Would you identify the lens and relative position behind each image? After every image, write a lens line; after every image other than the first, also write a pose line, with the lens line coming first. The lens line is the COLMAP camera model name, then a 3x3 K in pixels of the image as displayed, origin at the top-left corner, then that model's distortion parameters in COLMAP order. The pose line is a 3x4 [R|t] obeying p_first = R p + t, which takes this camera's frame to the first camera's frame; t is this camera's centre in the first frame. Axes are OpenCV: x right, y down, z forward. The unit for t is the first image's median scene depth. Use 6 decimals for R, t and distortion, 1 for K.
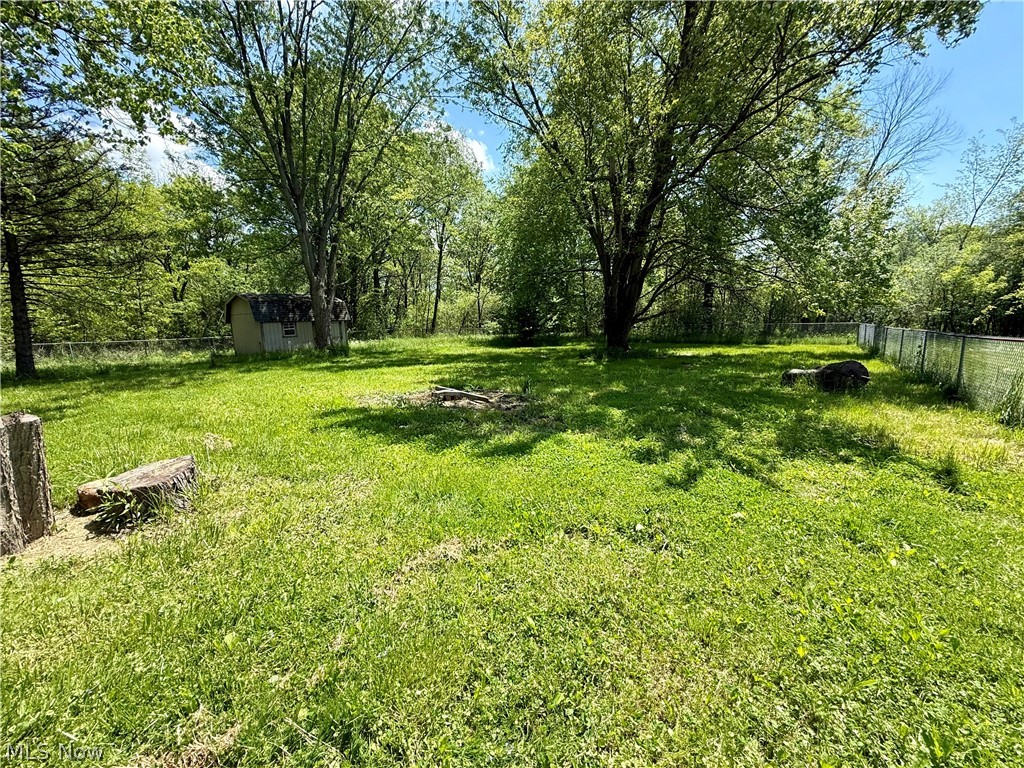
lens RADIAL K [[408.4, 0, 514.7], [0, 408.4, 386.1], [0, 0, 1]] dist [-0.001456, -0.000103]
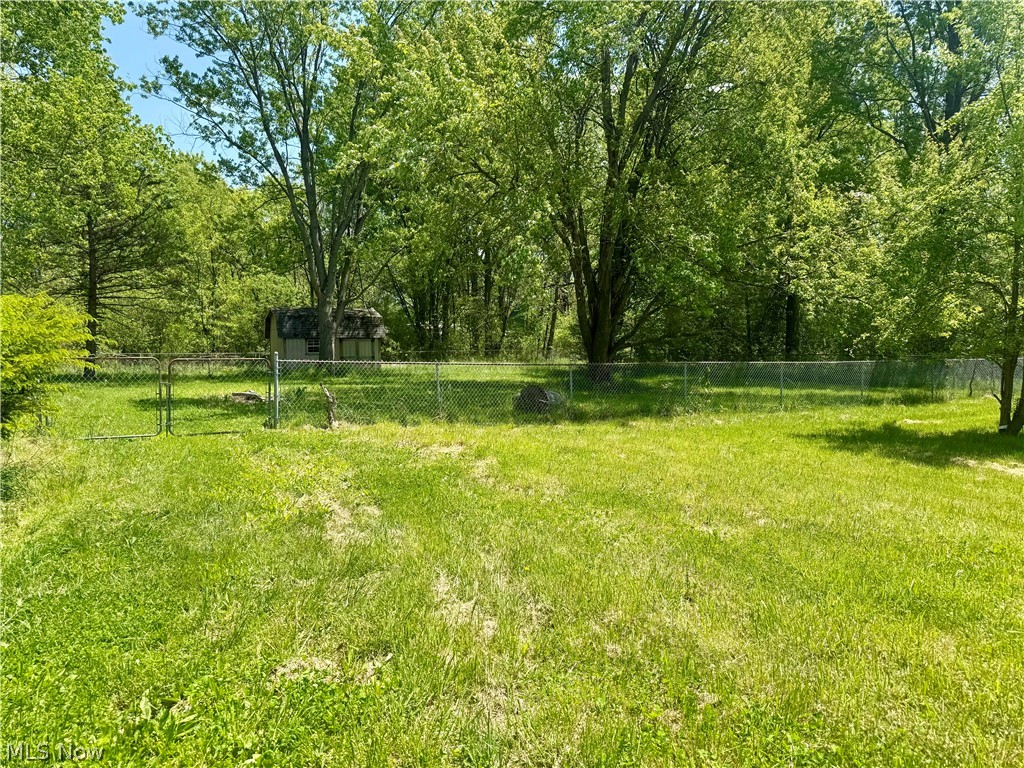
lens RADIAL K [[715.6, 0, 510.9], [0, 715.6, 384.8], [0, 0, 1]] dist [0.040286, -0.001877]
pose [[0.859494, 0.054815, -0.508198, 0.667002], [-0.099239, 0.993210, -0.060710, -0.000458], [0.501420, 0.102613, 0.859098, -0.147287]]
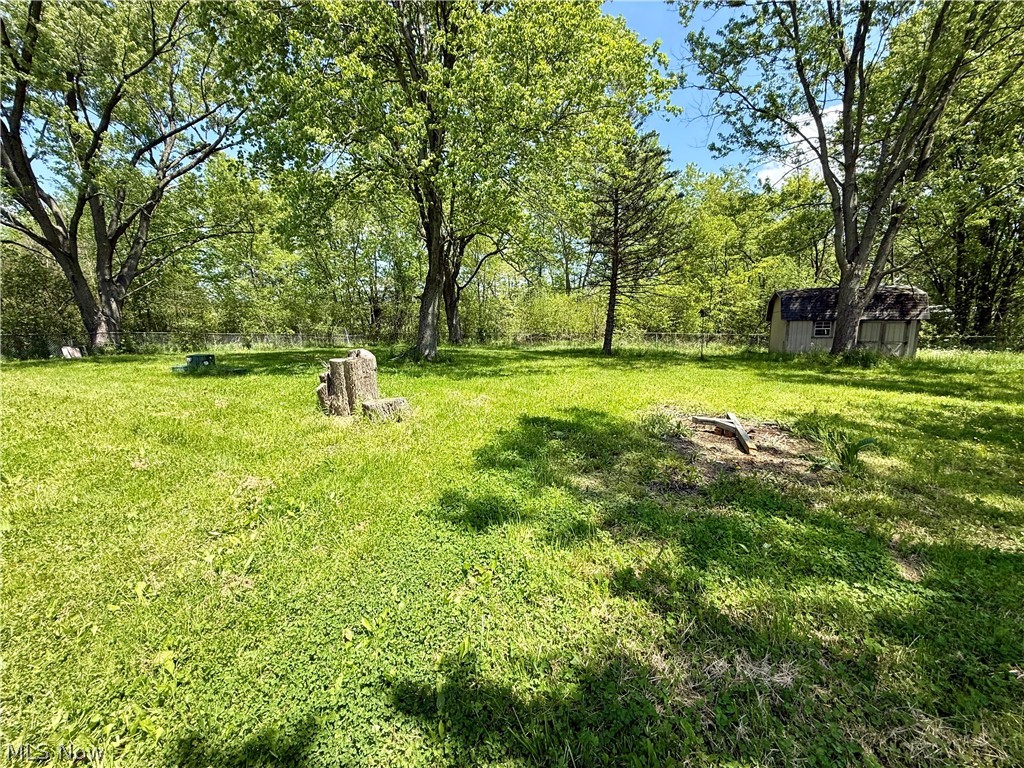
lens RADIAL K [[408.4, 0, 512.1], [0, 408.4, 382.8], [0, 0, 1]] dist [-0.001456, -0.000103]
pose [[0.154673, 0.167115, -0.973729, 0.200105], [-0.160096, 0.976804, 0.142212, -0.049474], [0.974908, 0.133893, 0.177839, 0.245142]]
